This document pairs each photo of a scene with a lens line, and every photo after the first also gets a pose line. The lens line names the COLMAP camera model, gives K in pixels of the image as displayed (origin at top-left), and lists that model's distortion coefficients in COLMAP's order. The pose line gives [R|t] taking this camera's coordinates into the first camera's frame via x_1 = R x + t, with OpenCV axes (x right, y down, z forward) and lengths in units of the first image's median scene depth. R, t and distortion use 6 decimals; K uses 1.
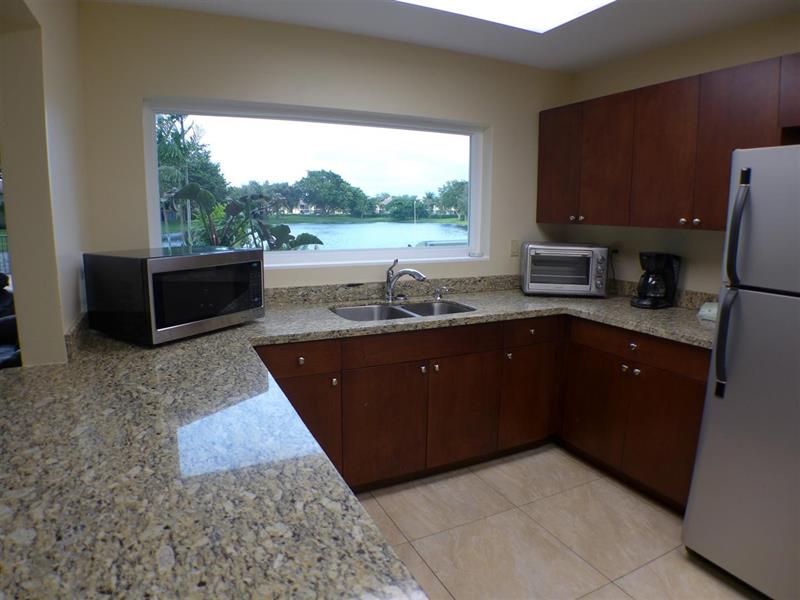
lens RADIAL K [[493.5, 0, 400.1], [0, 493.5, 284.6], [0, 0, 1]] dist [-0.111362, 0.002648]
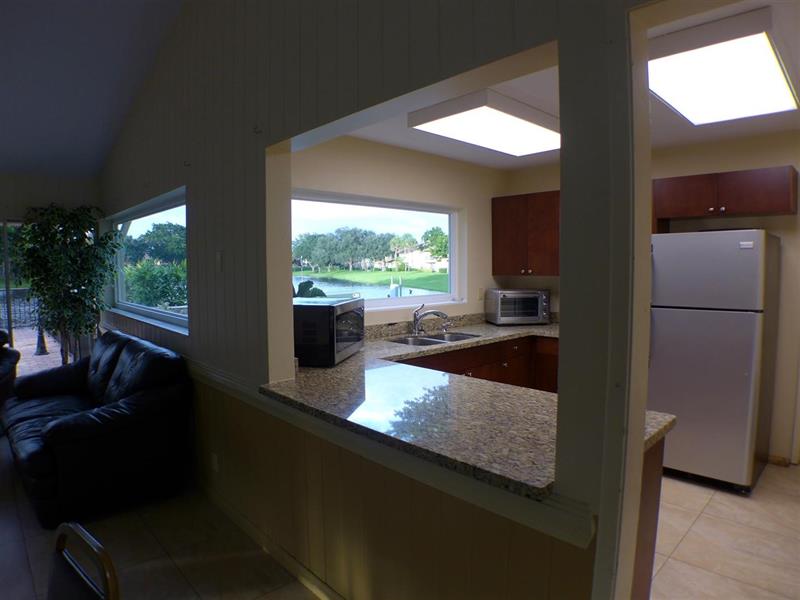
lens RADIAL K [[493.5, 0, 400.1], [0, 493.5, 284.6], [0, 0, 1]] dist [-0.111362, 0.002648]
pose [[0.952737, -0.026006, 0.302681, -0.420257], [0.057404, 0.993792, -0.095303, 0.020674], [-0.298323, 0.108173, 0.948315, -0.274379]]
